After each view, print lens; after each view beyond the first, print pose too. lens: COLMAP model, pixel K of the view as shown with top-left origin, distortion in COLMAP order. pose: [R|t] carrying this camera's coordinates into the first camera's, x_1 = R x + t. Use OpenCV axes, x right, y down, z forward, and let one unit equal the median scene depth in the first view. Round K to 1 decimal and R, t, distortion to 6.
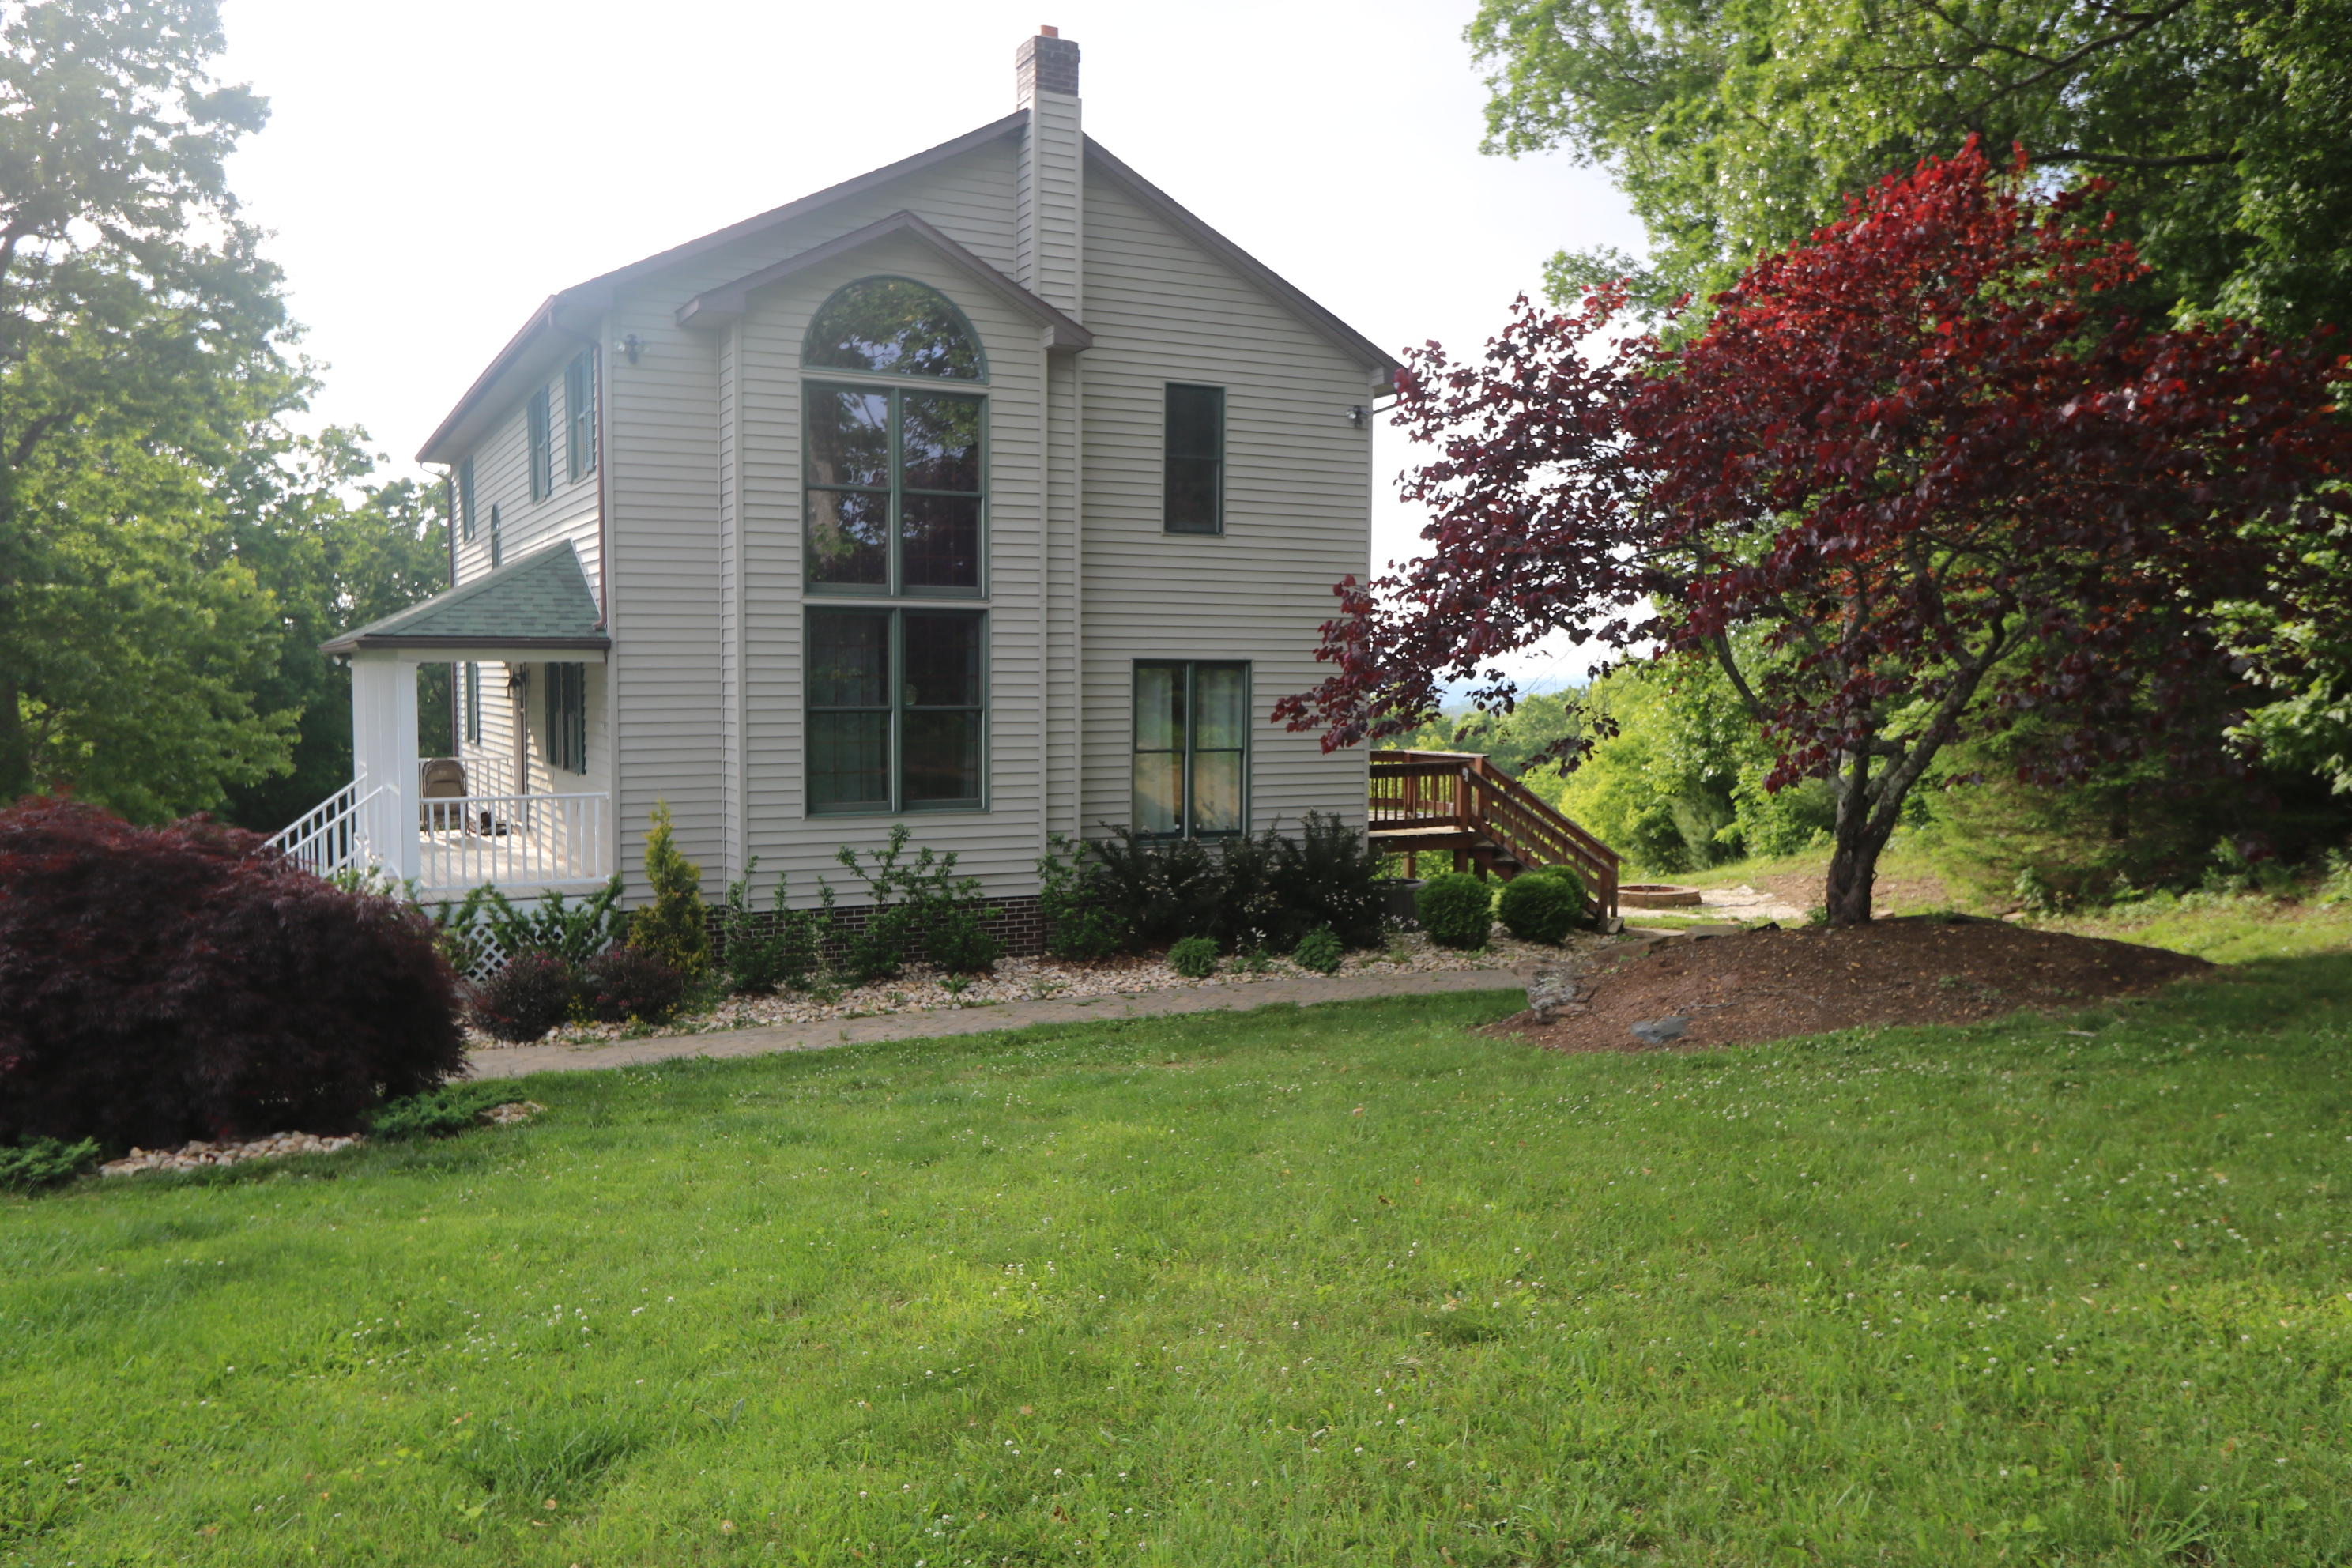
lens RADIAL K [[1790.9, 0, 1176.0], [0, 1790.9, 784.0], [0, 0, 1]] dist [-0.000711, -0.000139]
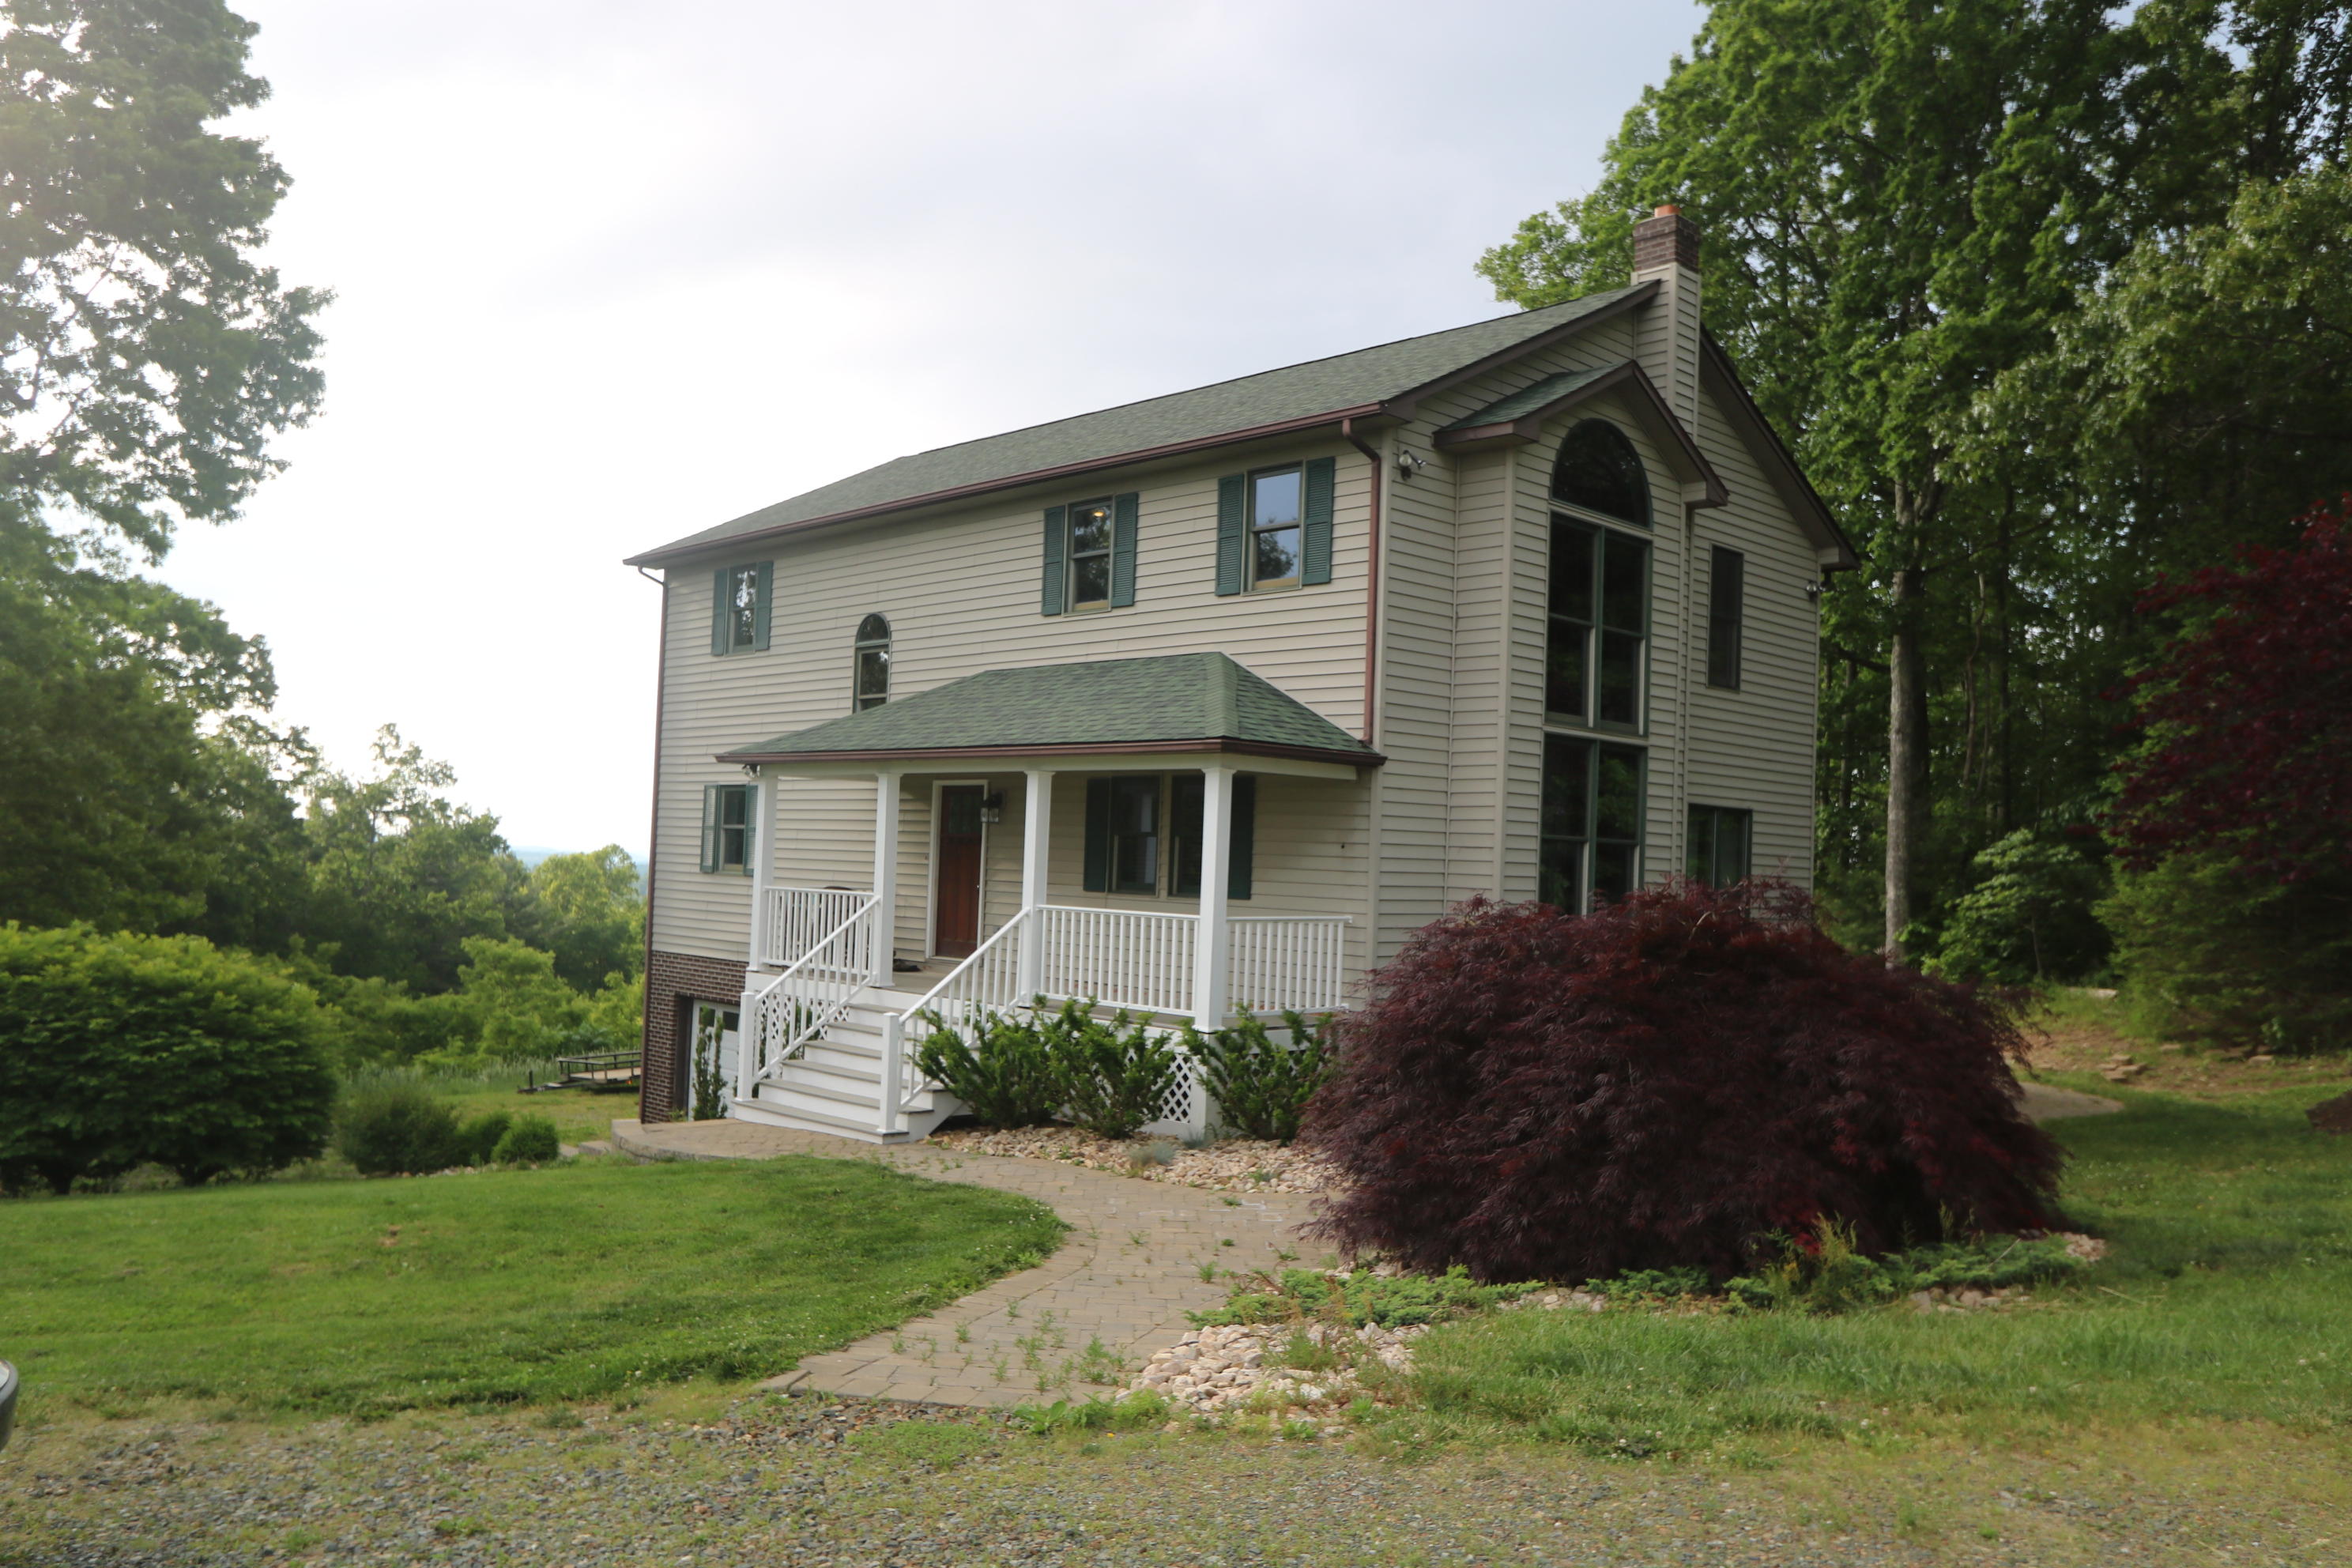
lens RADIAL K [[1790.9, 0, 1176.0], [0, 1790.9, 784.0], [0, 0, 1]] dist [-0.000711, -0.000139]
pose [[0.952882, 0.047500, 0.299598, -0.669483], [-0.017284, 0.994561, -0.102712, 0.033500], [-0.302847, 0.092694, 0.948521, 0.112146]]
